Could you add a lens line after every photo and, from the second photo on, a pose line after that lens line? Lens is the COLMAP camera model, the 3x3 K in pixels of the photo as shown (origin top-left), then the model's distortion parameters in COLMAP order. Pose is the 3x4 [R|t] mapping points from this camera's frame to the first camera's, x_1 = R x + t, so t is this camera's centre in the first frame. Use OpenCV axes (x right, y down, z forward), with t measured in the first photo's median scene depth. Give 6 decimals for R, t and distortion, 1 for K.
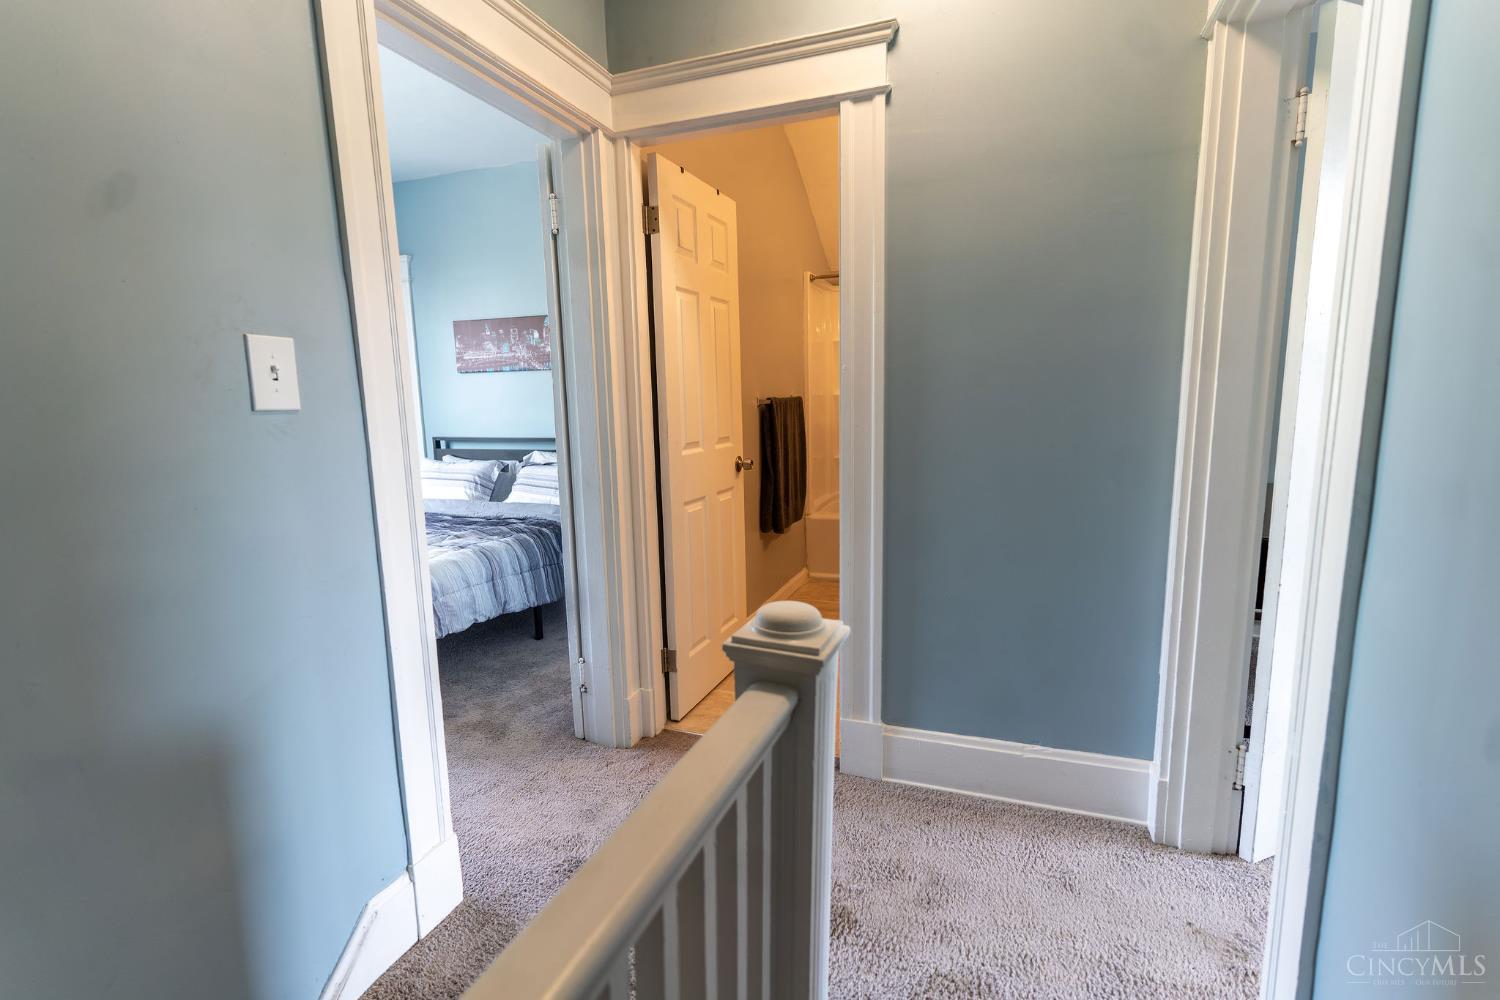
lens RADIAL K [[707.2, 0, 745.0], [0, 707.2, 504.0], [0, 0, 1]] dist [0.000213, 0.000388]
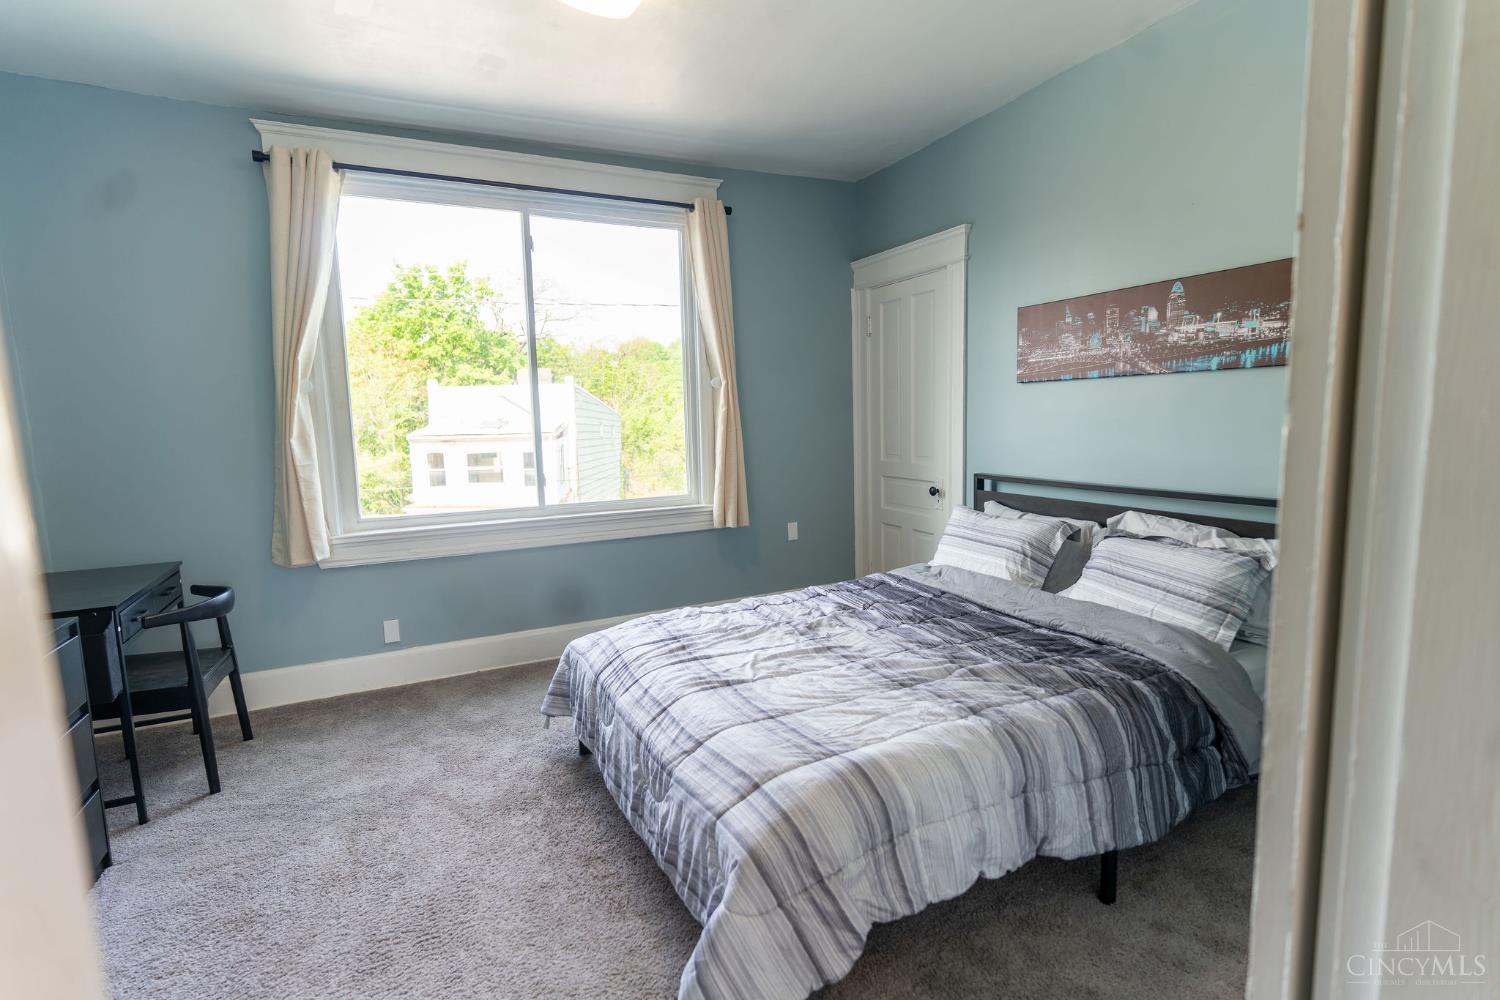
lens RADIAL K [[717.2, 0, 755.8], [0, 717.2, 503.2], [0, 0, 1]] dist [0.025847, -0.000160]
pose [[0.732019, 0.082723, -0.676244, -0.119570], [-0.090305, 0.995624, 0.024039, -0.069127], [0.675273, 0.043471, 0.736286, 0.347909]]
